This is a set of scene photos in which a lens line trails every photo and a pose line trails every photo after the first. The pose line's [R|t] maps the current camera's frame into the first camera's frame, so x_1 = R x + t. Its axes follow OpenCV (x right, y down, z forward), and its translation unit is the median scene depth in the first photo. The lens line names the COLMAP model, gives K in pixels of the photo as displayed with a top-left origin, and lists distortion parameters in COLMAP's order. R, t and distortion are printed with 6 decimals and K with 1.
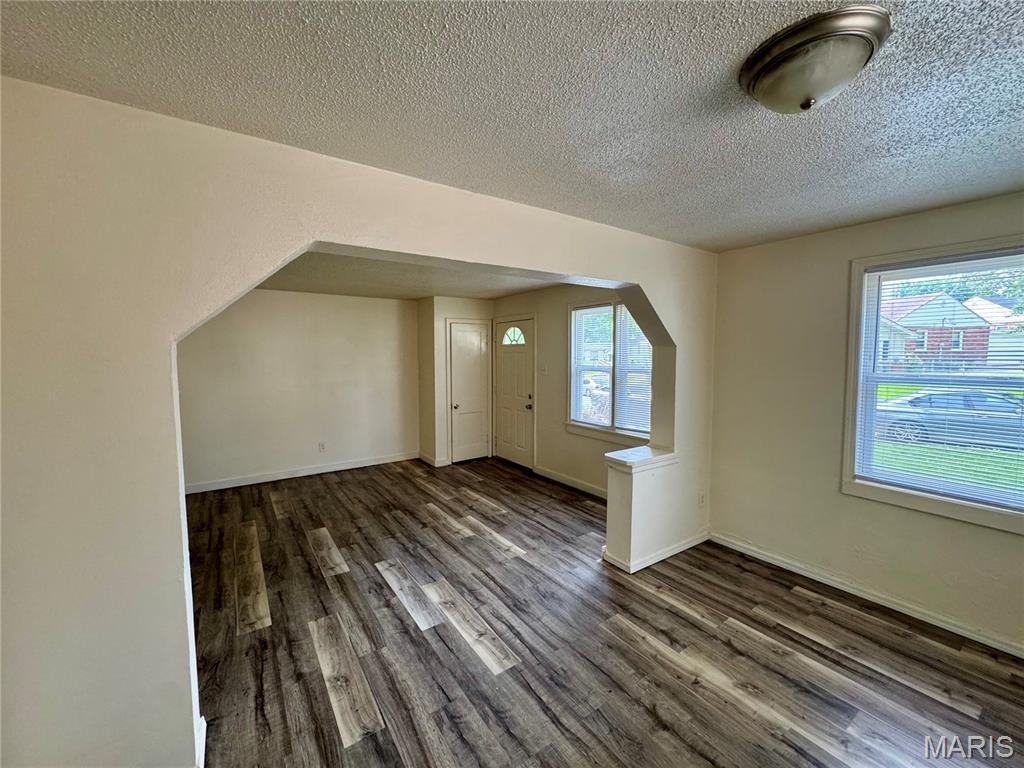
lens RADIAL K [[411.7, 0, 511.6], [0, 411.7, 383.5], [0, 0, 1]] dist [0.000061, -0.000021]
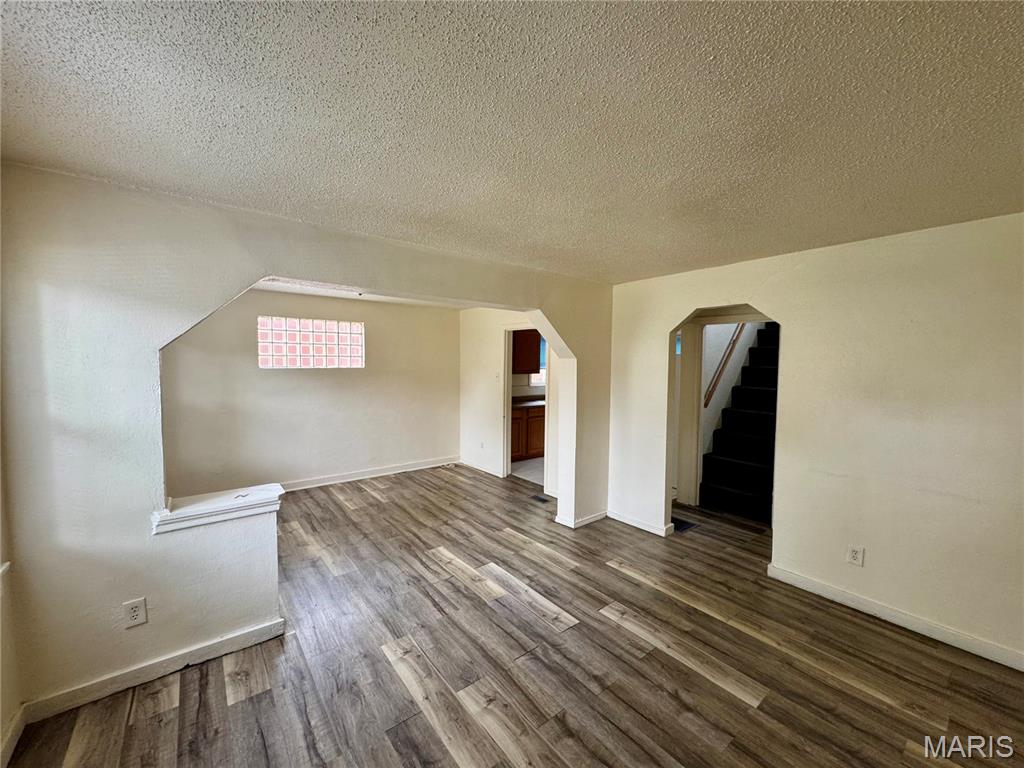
lens RADIAL K [[411.7, 0, 512.5], [0, 411.7, 384.1], [0, 0, 1]] dist [0.000061, -0.000021]
pose [[-0.998074, -0.000302, -0.062032, -0.173010], [-0.008058, 0.992147, 0.124817, -0.145738], [0.061508, 0.125077, -0.990239, 2.000109]]
